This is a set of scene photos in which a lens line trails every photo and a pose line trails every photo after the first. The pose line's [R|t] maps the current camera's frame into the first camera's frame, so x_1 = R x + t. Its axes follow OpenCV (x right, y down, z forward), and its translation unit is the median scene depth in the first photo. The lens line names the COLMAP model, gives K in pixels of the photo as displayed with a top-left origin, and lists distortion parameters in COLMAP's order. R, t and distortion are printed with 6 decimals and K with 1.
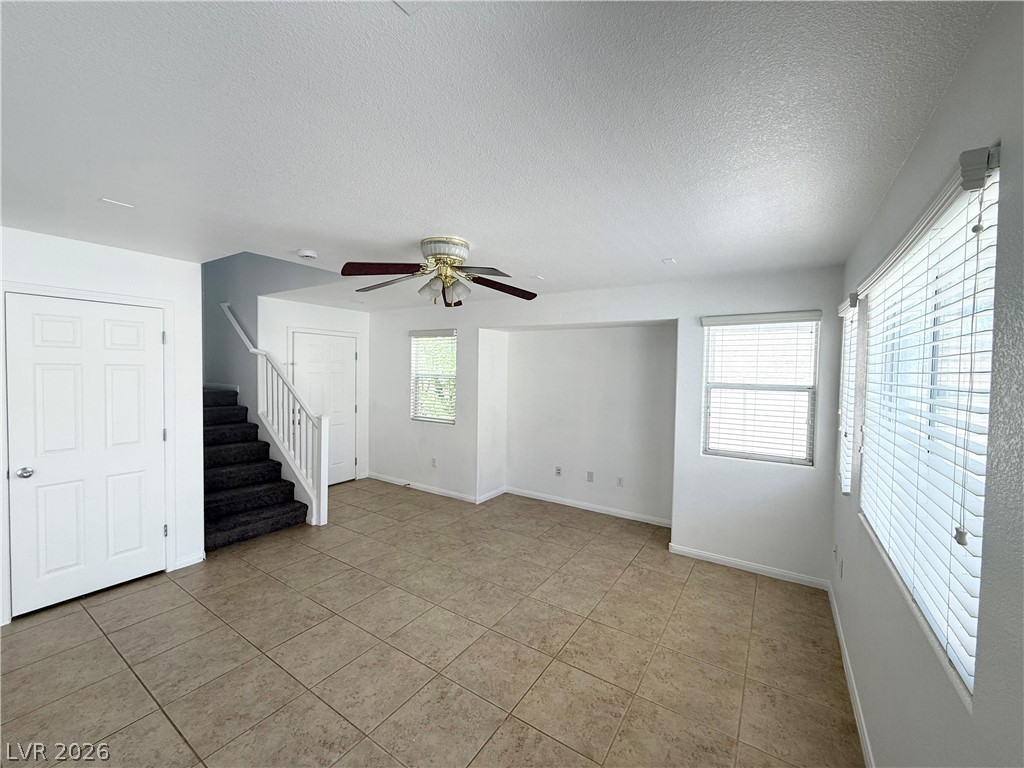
lens RADIAL K [[406.8, 0, 518.0], [0, 406.8, 382.3], [0, 0, 1]] dist [-0.000291, -0.000150]
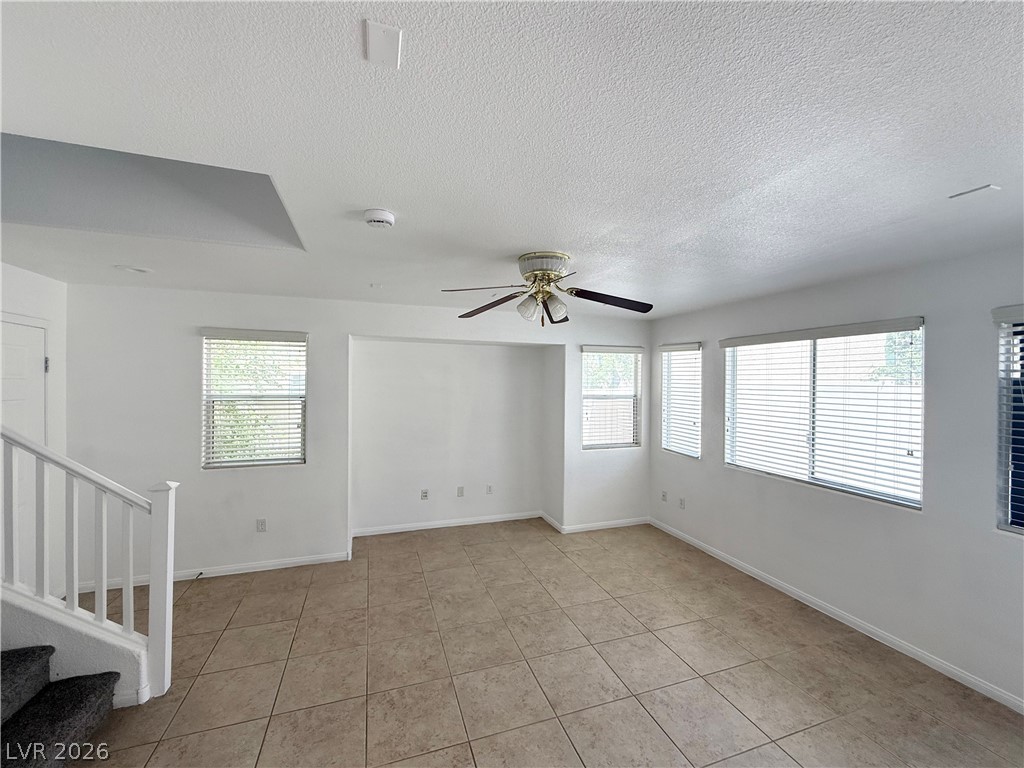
lens RADIAL K [[406.8, 0, 518.0], [0, 406.8, 382.3], [0, 0, 1]] dist [-0.000291, -0.000150]
pose [[0.617376, -0.013268, 0.786557, -0.659679], [0.025342, 0.999674, -0.003028, -0.039253], [-0.786260, 0.021802, 0.617511, 0.333062]]
